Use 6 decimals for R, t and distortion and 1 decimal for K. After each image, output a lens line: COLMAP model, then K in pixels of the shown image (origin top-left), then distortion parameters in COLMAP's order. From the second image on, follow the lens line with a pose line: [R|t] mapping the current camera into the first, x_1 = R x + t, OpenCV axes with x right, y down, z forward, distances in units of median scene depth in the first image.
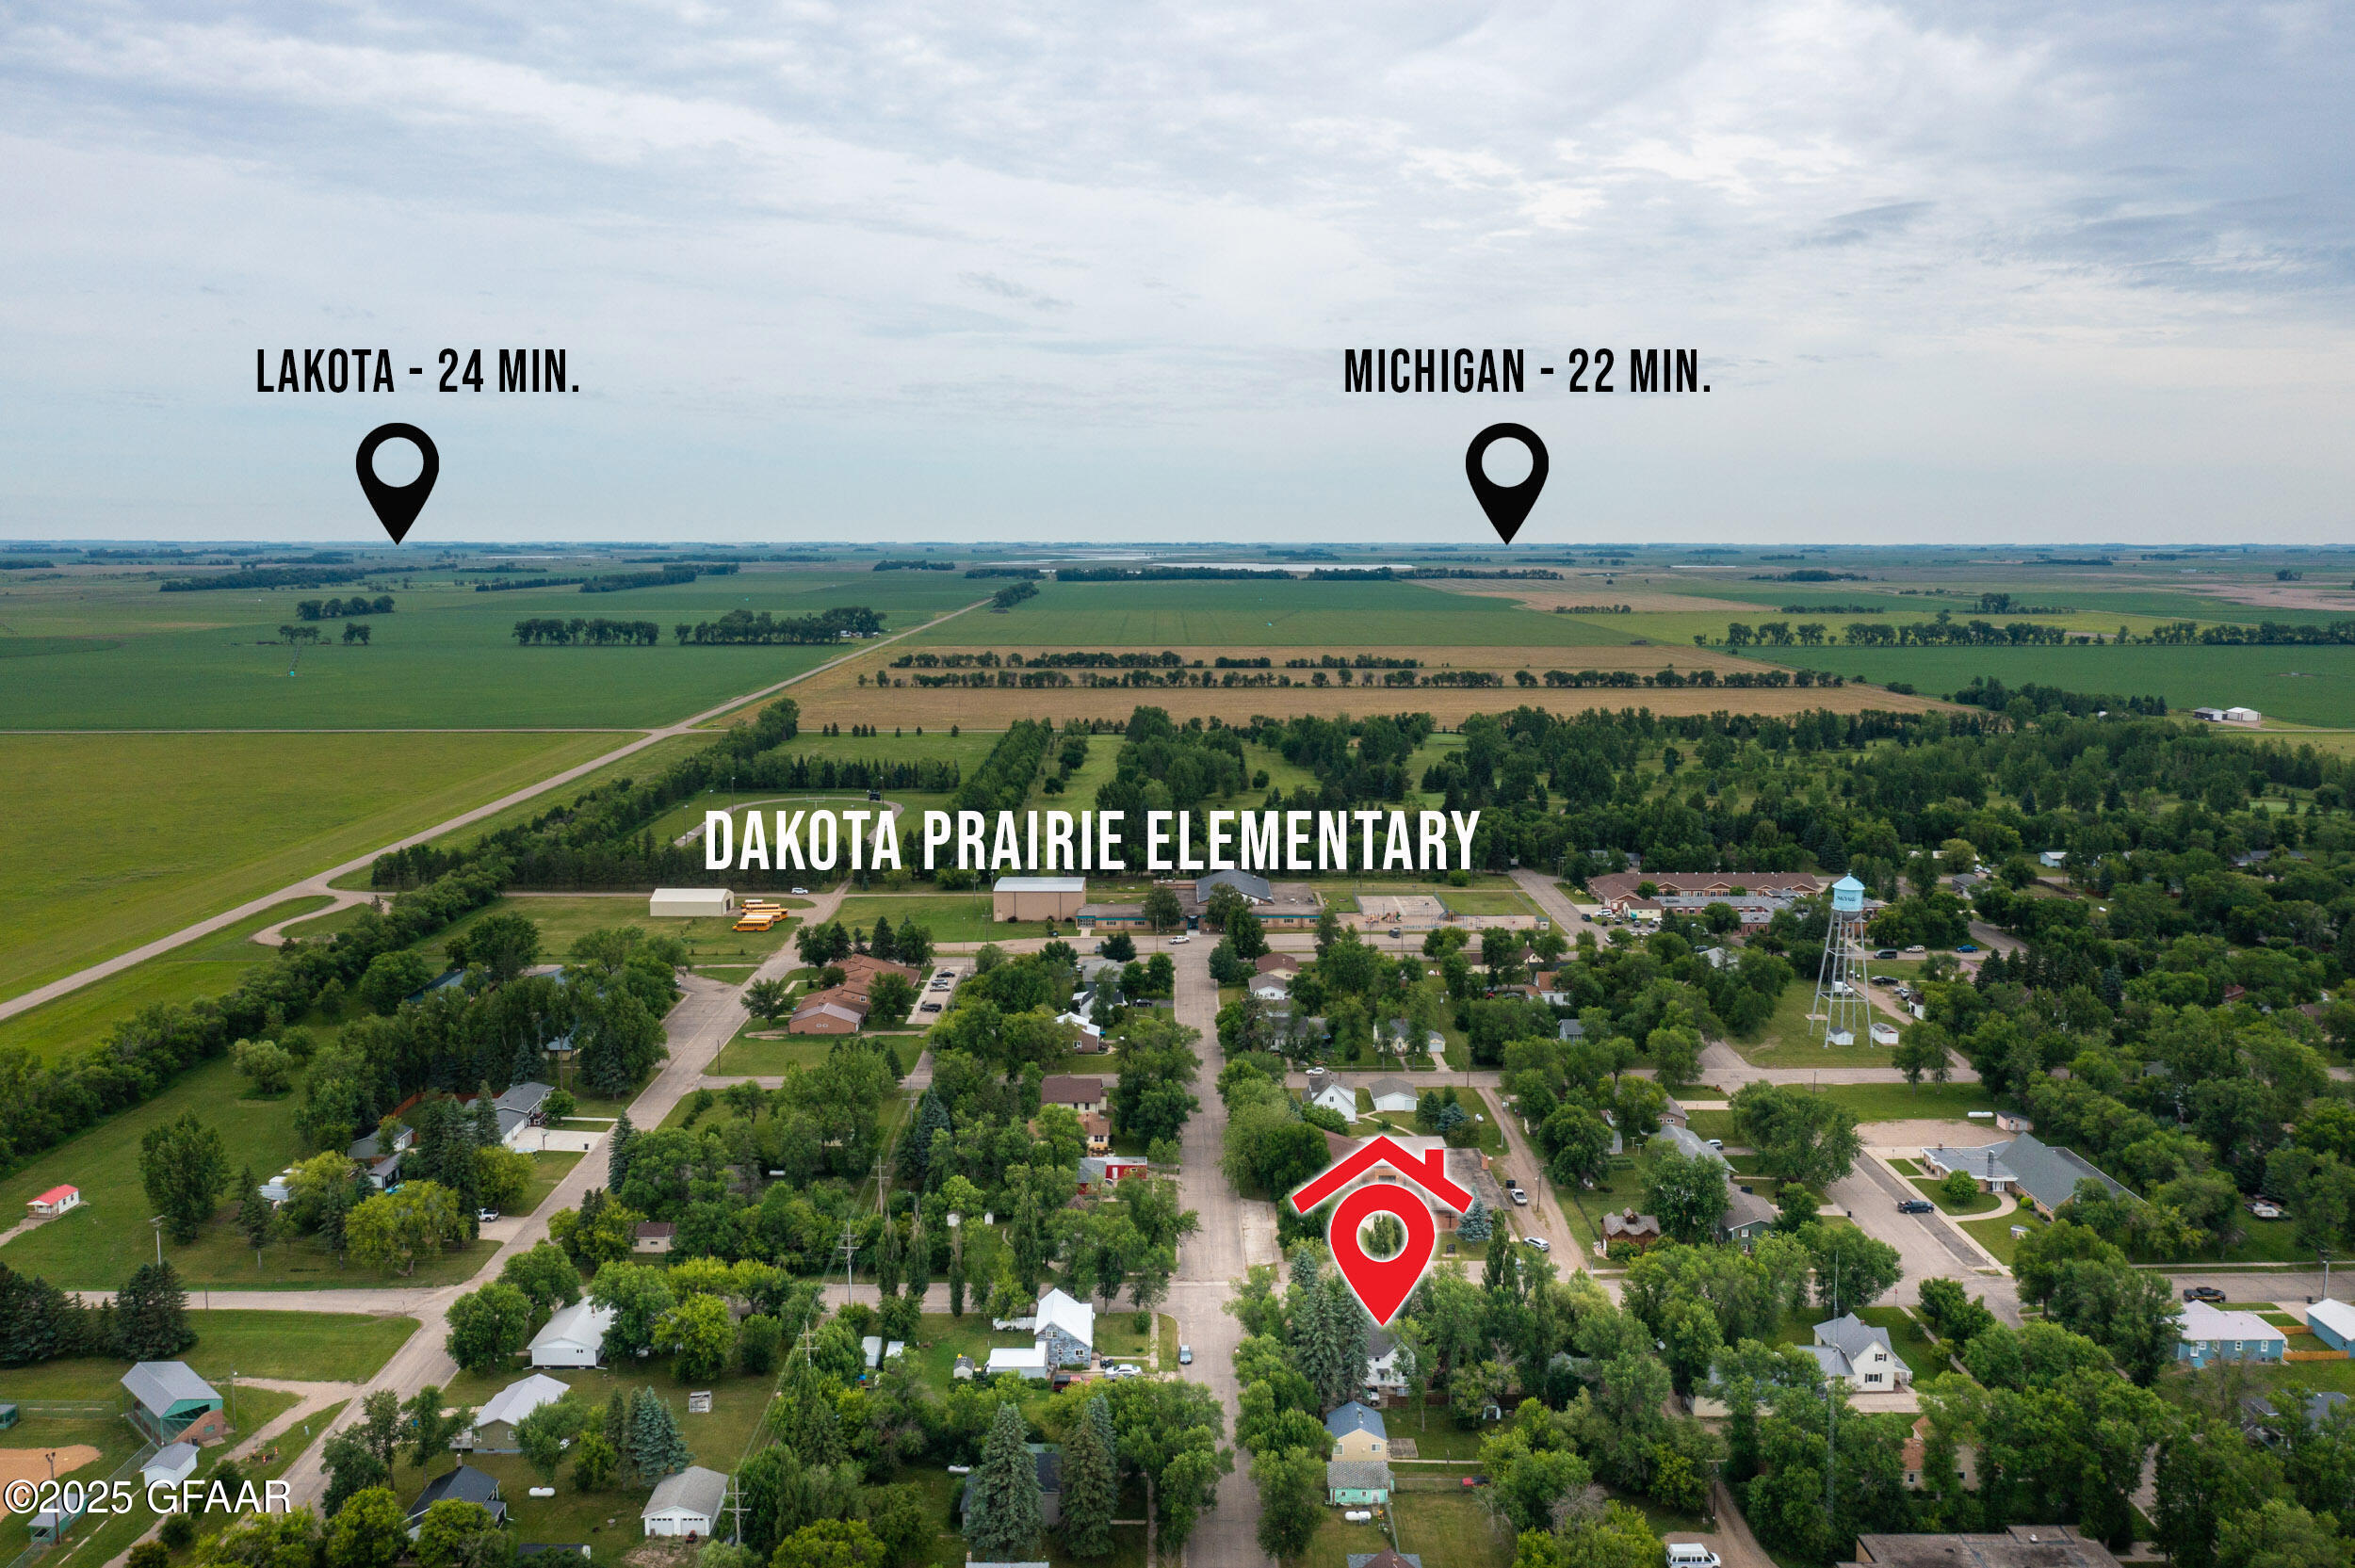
lens RADIAL K [[1854.0, 0, 1163.6], [0, 1854.0, 718.5], [0, 0, 1]] dist [-0.020898, 0.038229]
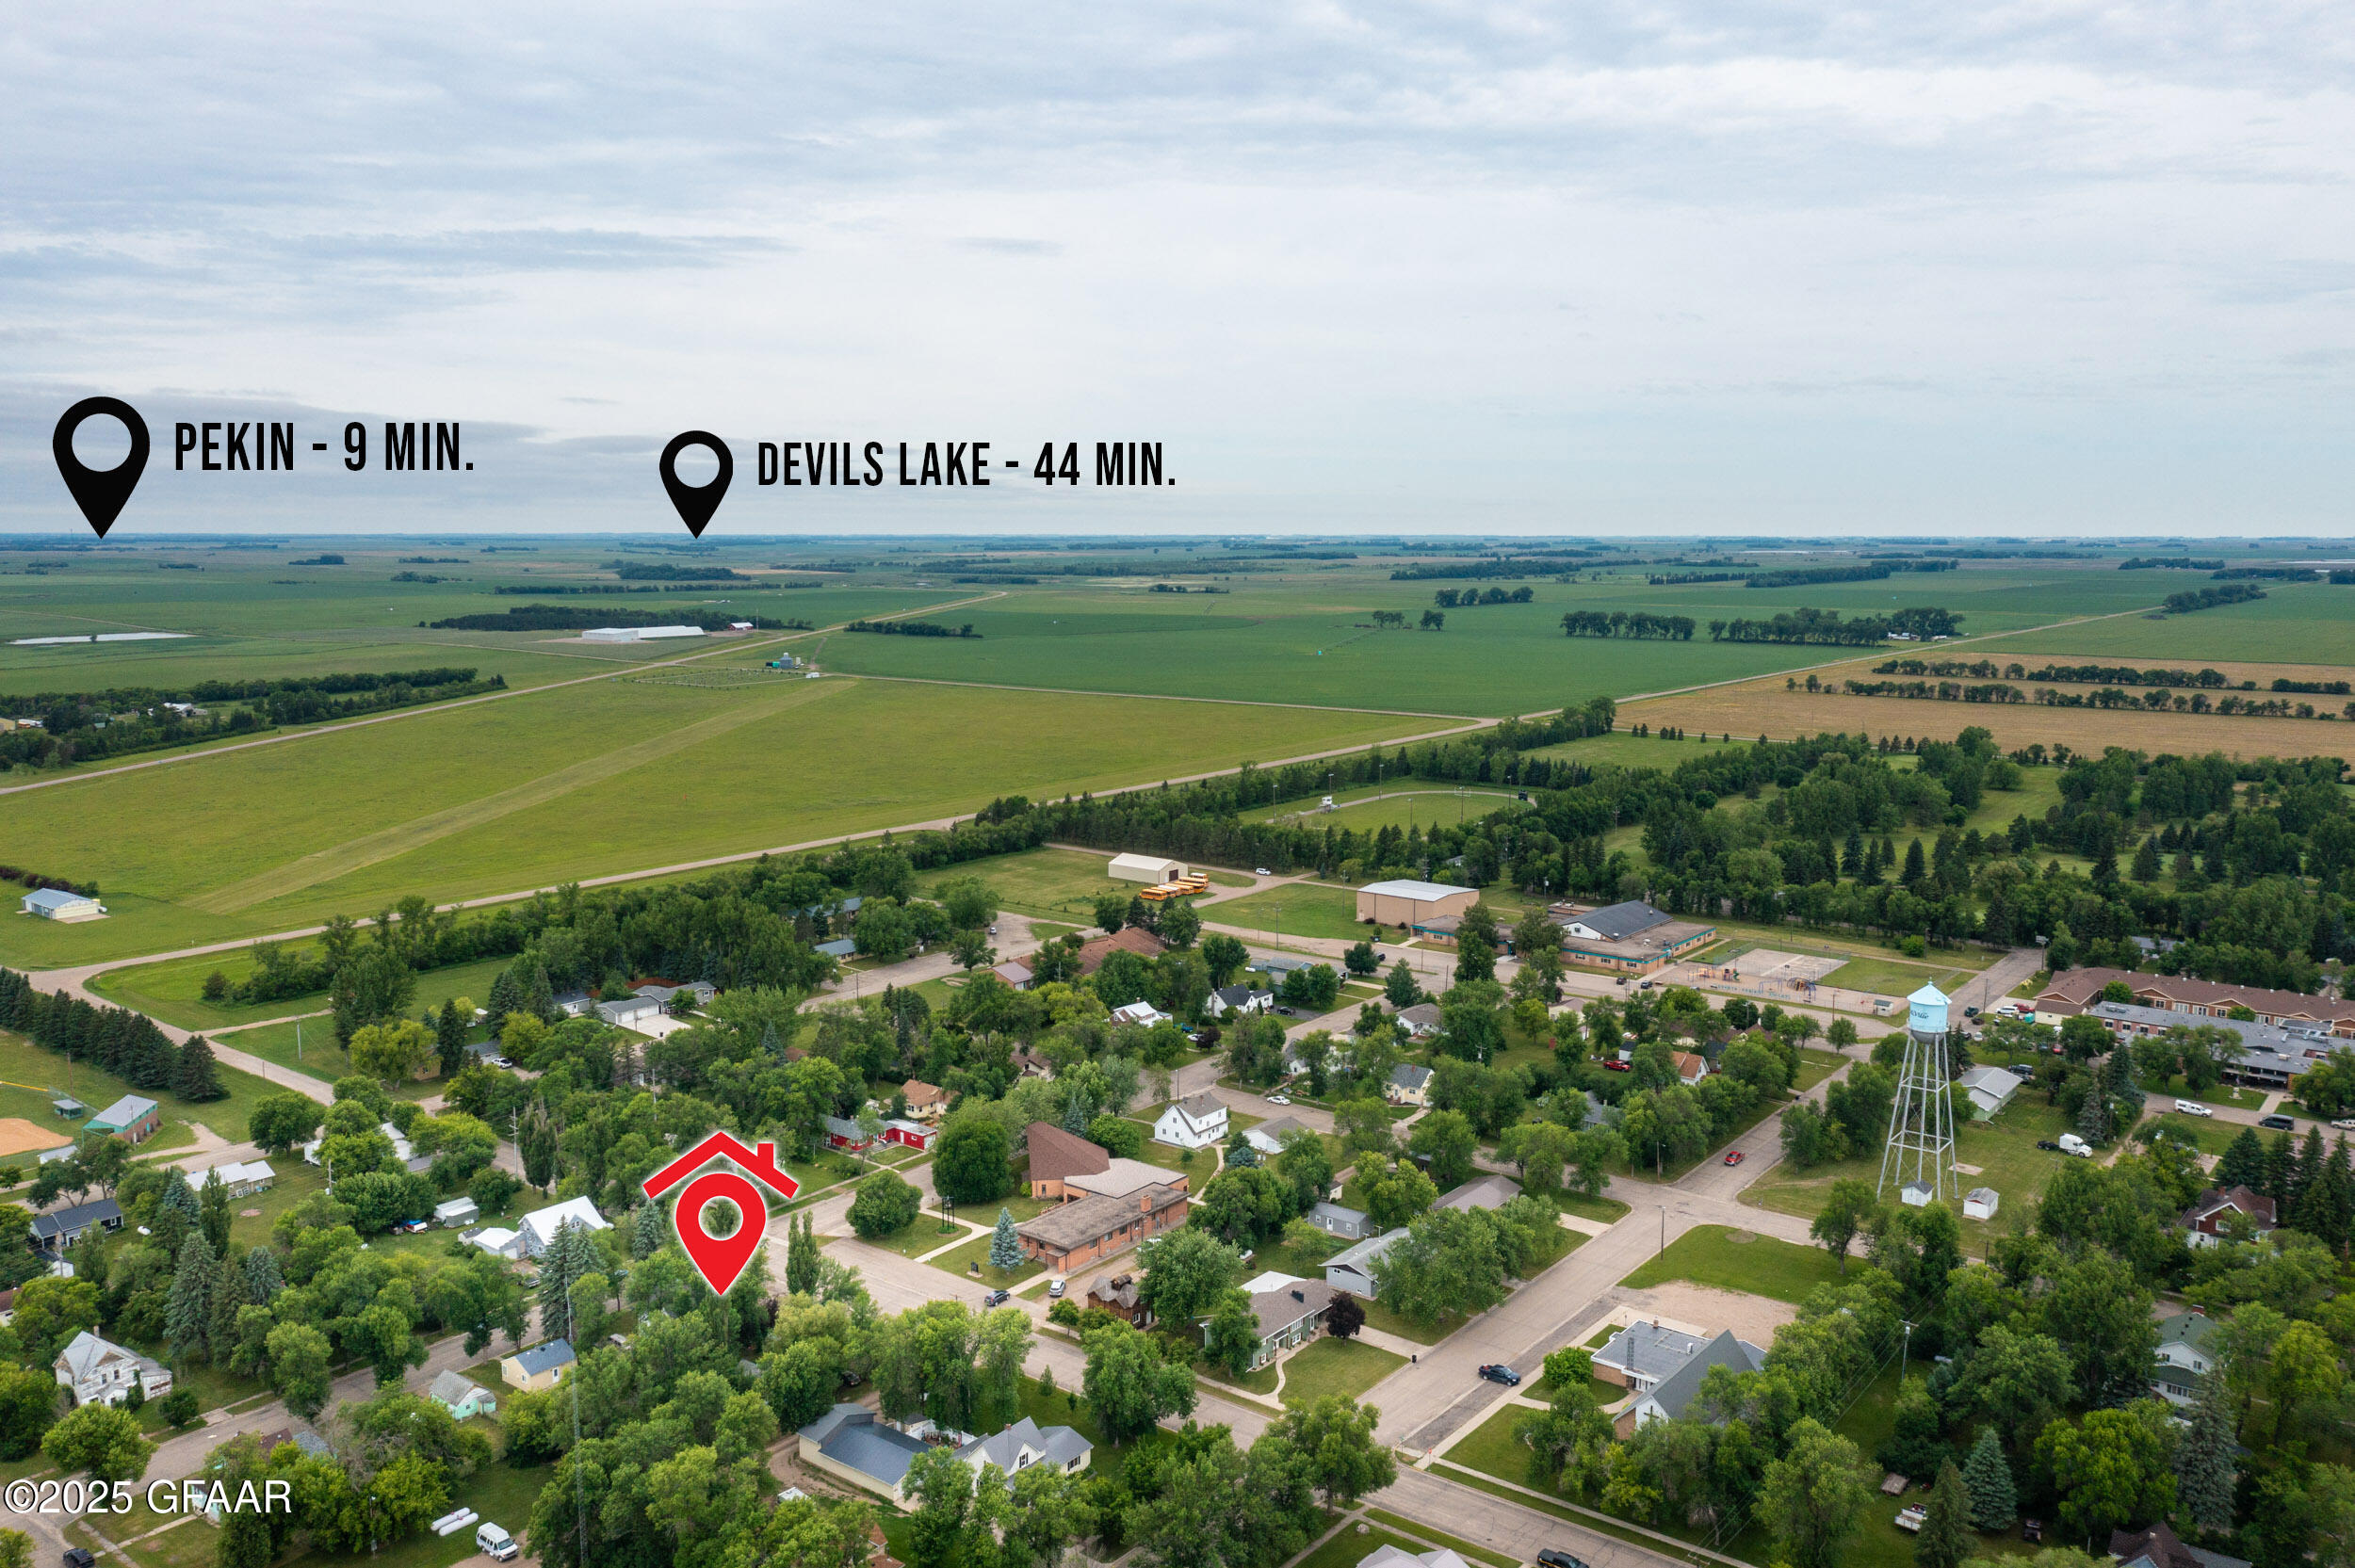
lens RADIAL K [[1854.0, 0, 1163.6], [0, 1854.0, 718.5], [0, 0, 1]] dist [-0.020898, 0.038229]
pose [[0.774818, 0.061775, -0.629159, 0.134369], [-0.060103, 0.997905, 0.023963, -0.004693], [0.629321, 0.019247, 0.776907, 0.049961]]
